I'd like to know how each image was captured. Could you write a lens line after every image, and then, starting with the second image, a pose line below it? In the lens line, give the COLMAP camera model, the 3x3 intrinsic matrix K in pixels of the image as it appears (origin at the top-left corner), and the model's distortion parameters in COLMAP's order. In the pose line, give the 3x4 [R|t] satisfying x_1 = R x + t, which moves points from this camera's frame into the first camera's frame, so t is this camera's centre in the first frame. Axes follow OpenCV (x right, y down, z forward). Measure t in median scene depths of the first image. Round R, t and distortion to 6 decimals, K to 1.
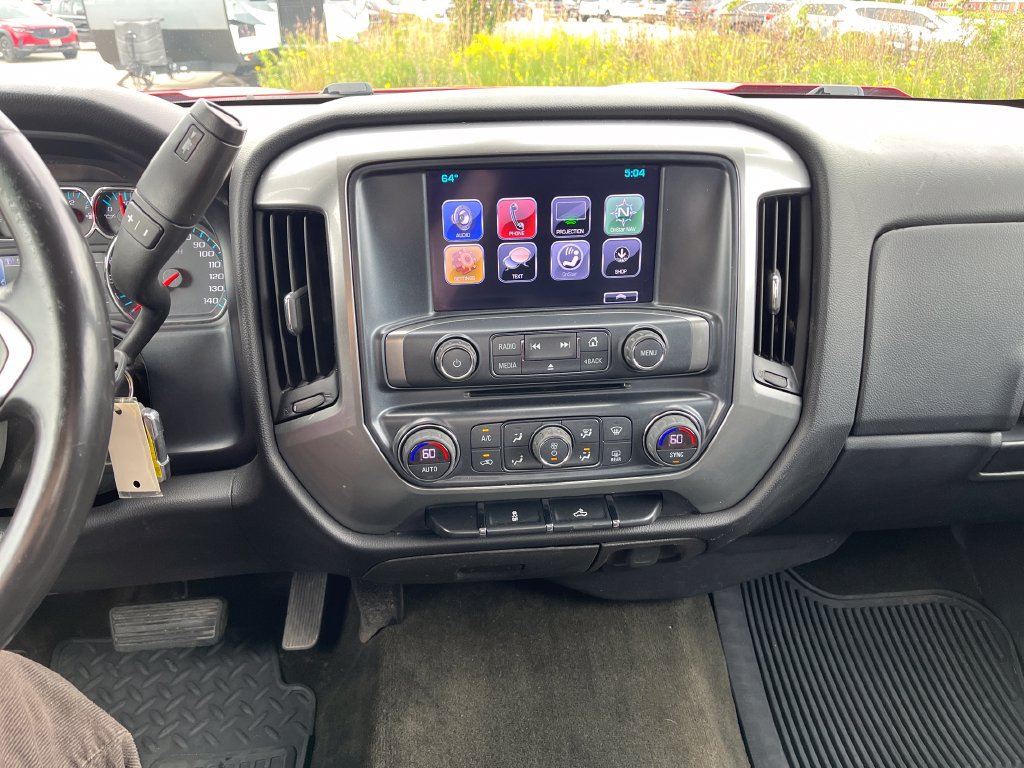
lens RADIAL K [[769.4, 0, 508.5], [0, 769.4, 388.1], [0, 0, 1]] dist [0.091859, -0.113020]
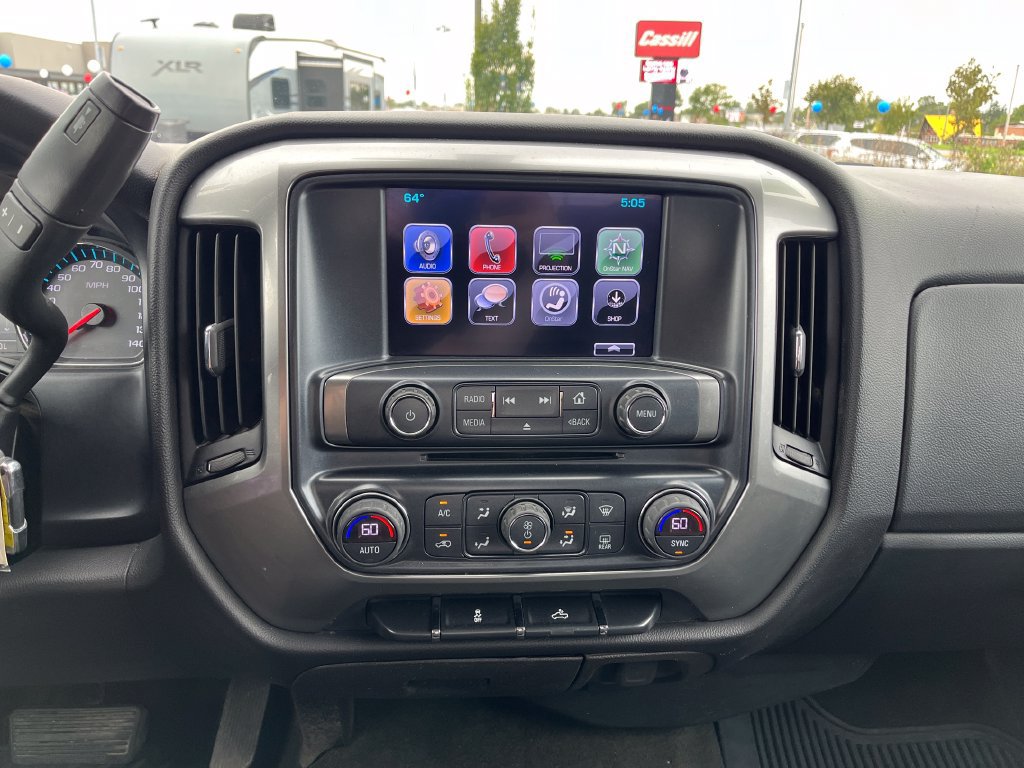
lens RADIAL K [[770.8, 0, 512.0], [0, 770.8, 384.0], [0, 0, 1]] dist [0.084726, -0.108181]
pose [[0.999258, 0.038413, 0.002709, 0.034289], [-0.037697, 0.990142, -0.134897, 0.037439], [-0.007864, 0.134695, 0.990856, 0.178422]]
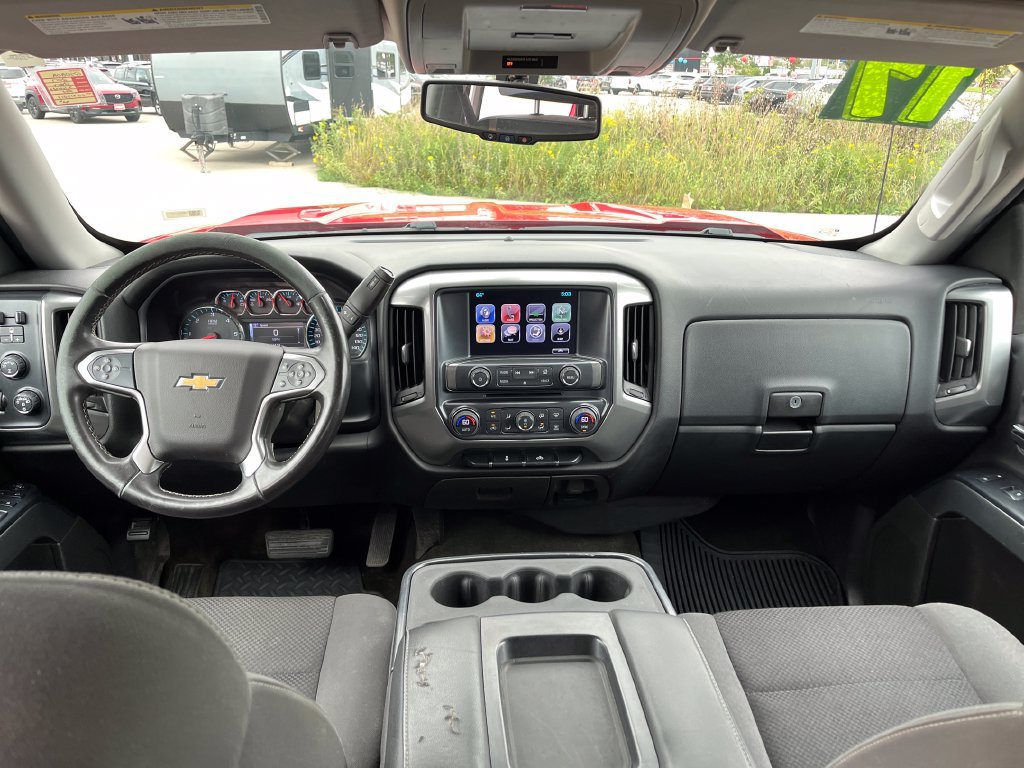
lens RADIAL K [[777.6, 0, 520.9], [0, 777.6, 381.8], [0, 0, 1]] dist [0.057043, -0.109097]
pose [[0.999475, 0.026939, -0.017984, 0.080135], [-0.028263, 0.996559, -0.077918, 0.131953], [0.015824, 0.078386, 0.996798, -1.093353]]
